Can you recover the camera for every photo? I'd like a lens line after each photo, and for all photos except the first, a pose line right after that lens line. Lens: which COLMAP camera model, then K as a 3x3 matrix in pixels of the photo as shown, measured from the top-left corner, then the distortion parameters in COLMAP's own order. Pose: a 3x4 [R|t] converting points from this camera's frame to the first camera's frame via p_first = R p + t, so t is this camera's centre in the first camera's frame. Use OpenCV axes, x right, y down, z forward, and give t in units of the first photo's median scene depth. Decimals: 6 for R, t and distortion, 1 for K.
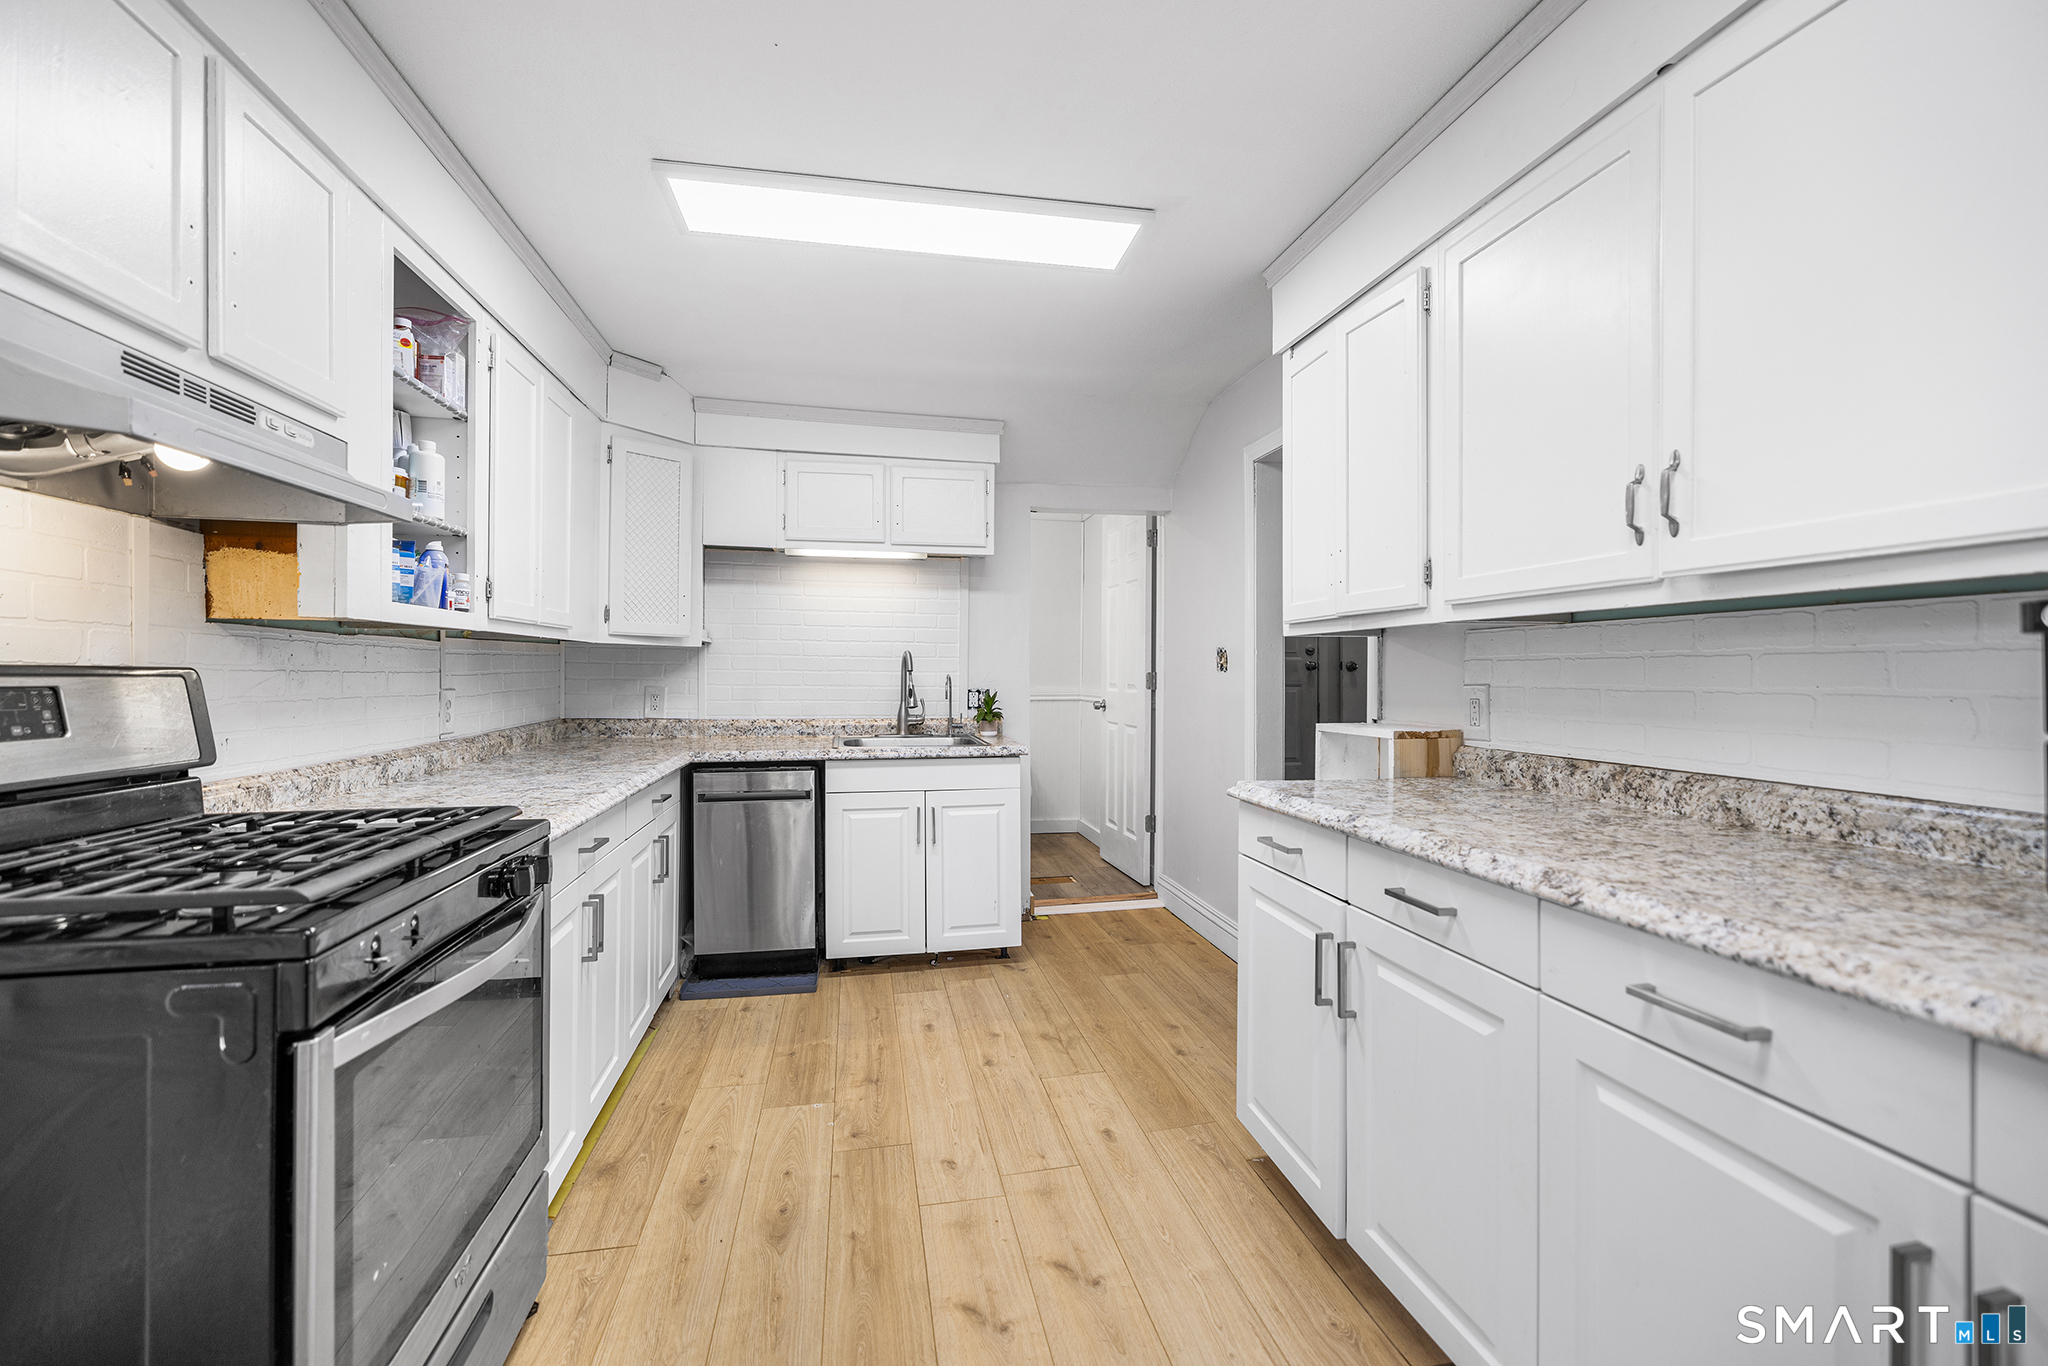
lens RADIAL K [[876.9, 0, 1034.0], [0, 876.9, 676.4], [0, 0, 1]] dist [-0.001745, 0.000846]
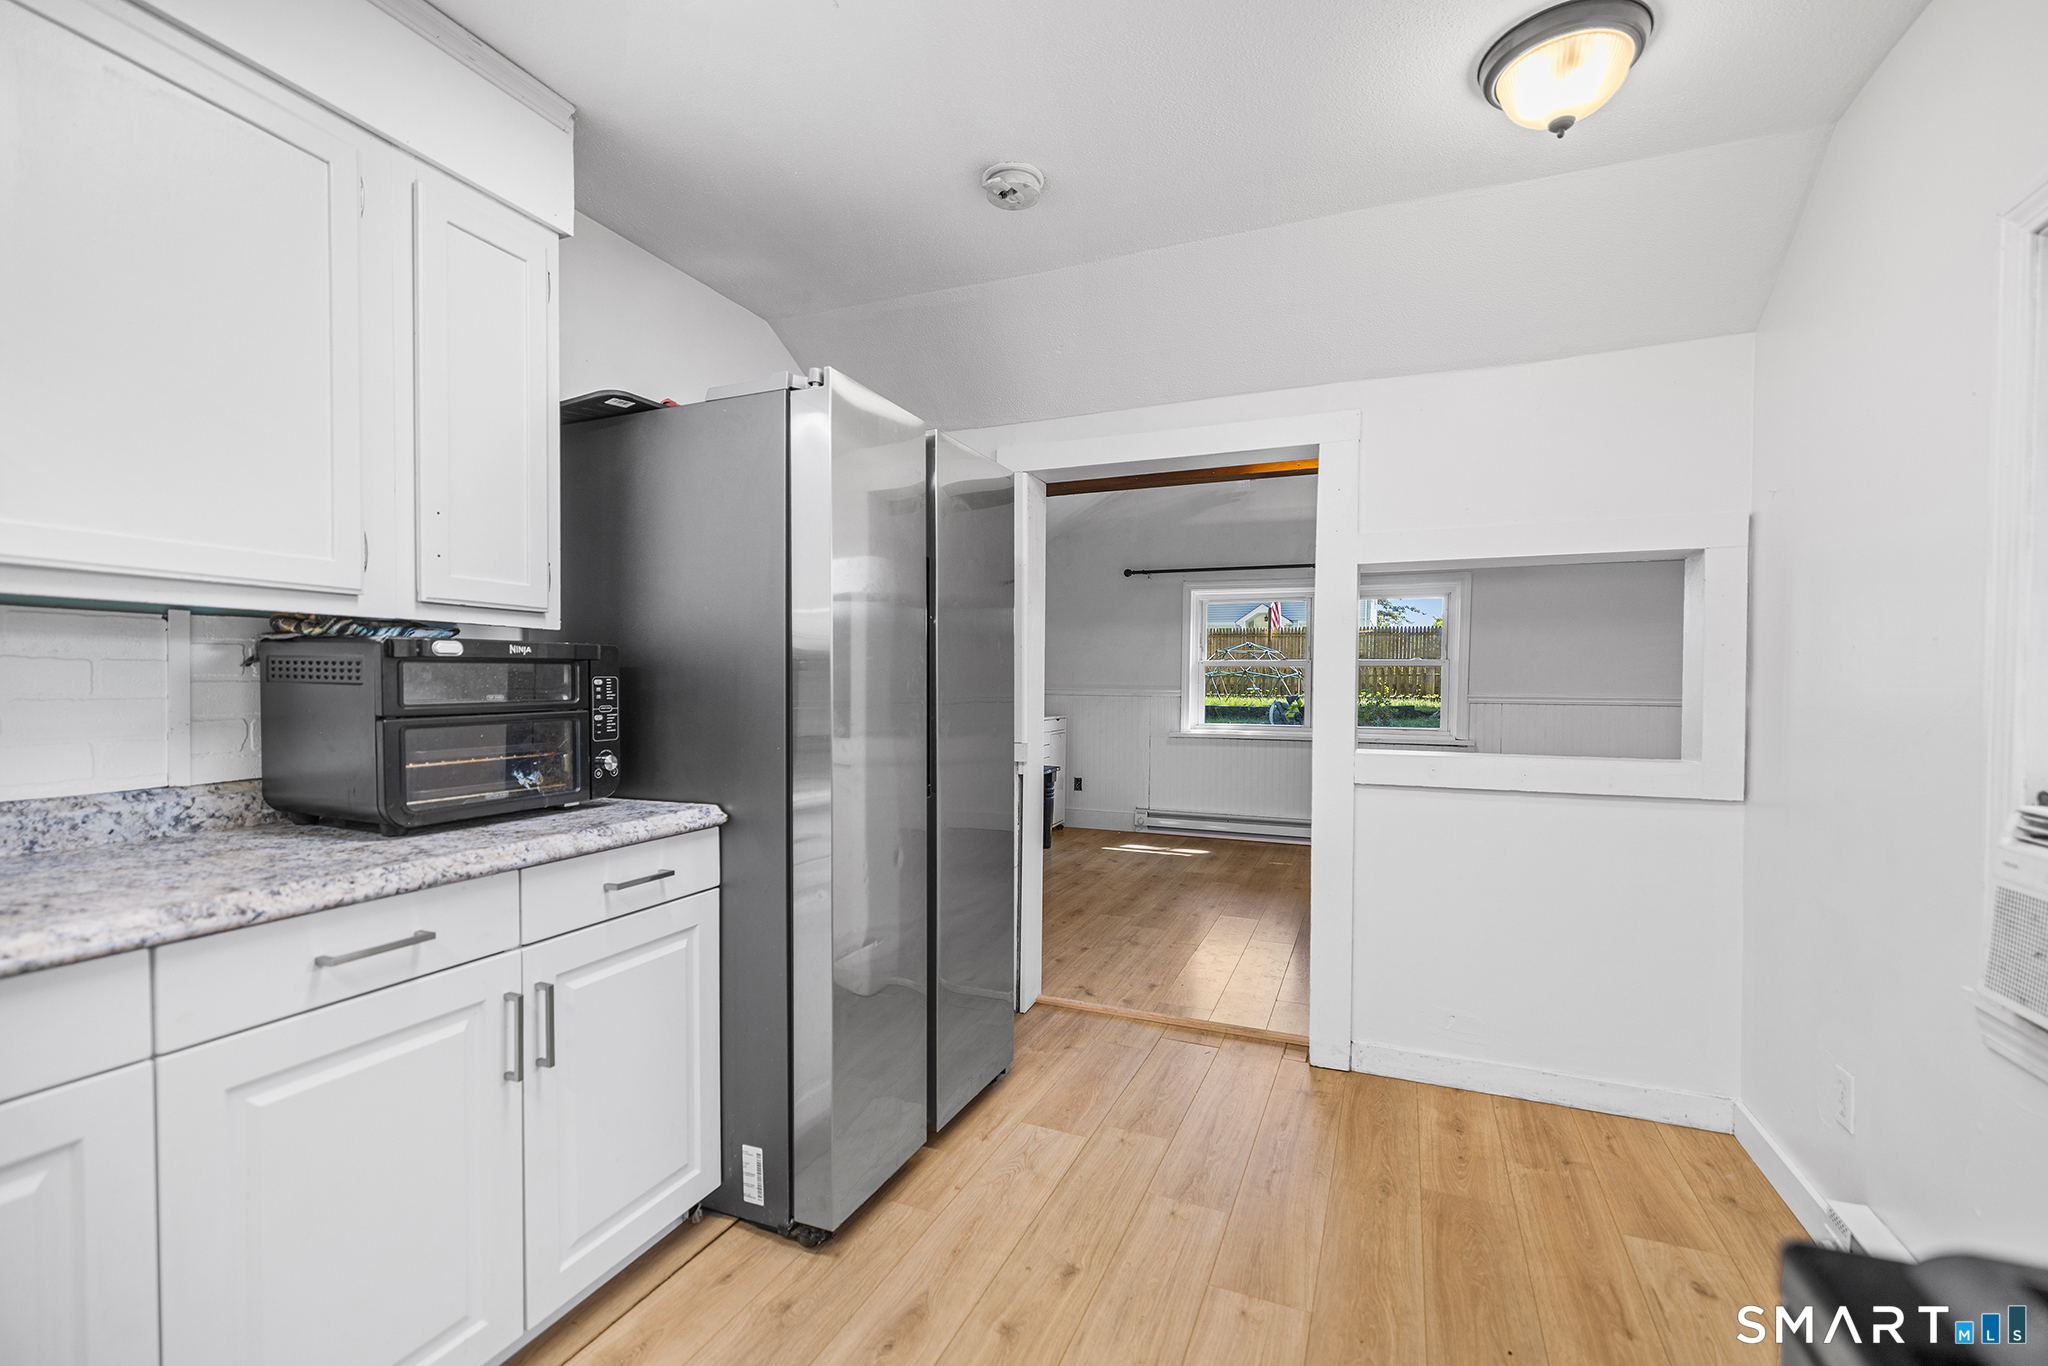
lens RADIAL K [[876.9, 0, 1027.8], [0, 876.9, 710.2], [0, 0, 1]] dist [-0.001745, 0.000846]
pose [[-0.824169, -0.021314, 0.565943, -0.430558], [-0.003192, 0.999450, 0.032993, -0.002505], [-0.566336, 0.025385, -0.823784, 0.898833]]
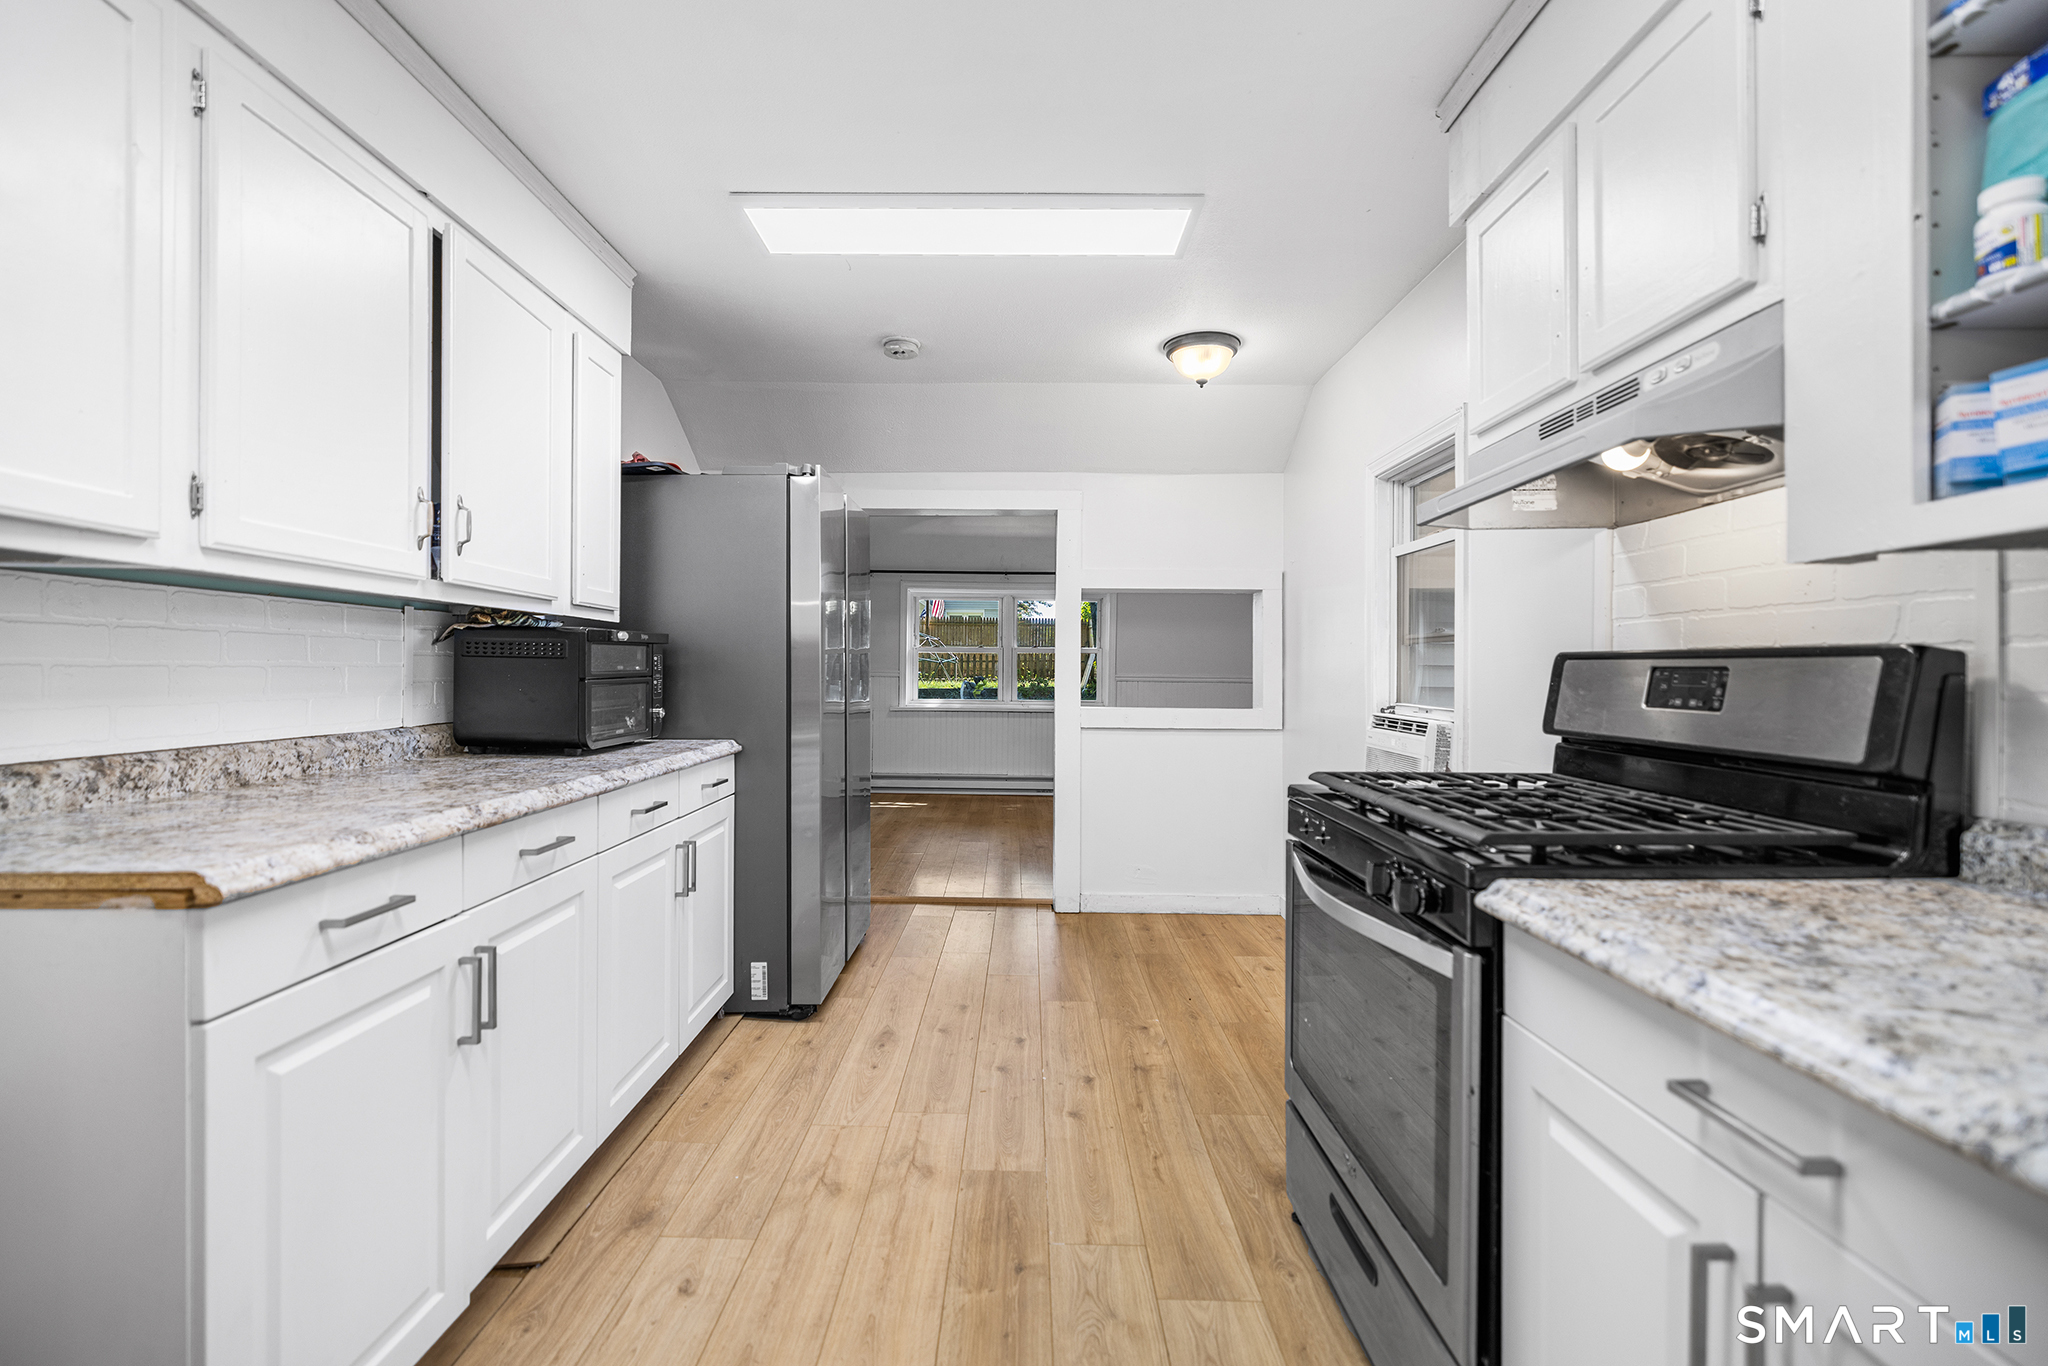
lens RADIAL K [[876.9, 0, 1010.2], [0, 876.9, 674.1], [0, 0, 1]] dist [-0.001745, 0.000846]
pose [[-0.976139, -0.007926, 0.217000, -0.363585], [-0.006668, 0.999956, 0.006527, 0.015104], [-0.217043, 0.004924, -0.976150, 1.778753]]
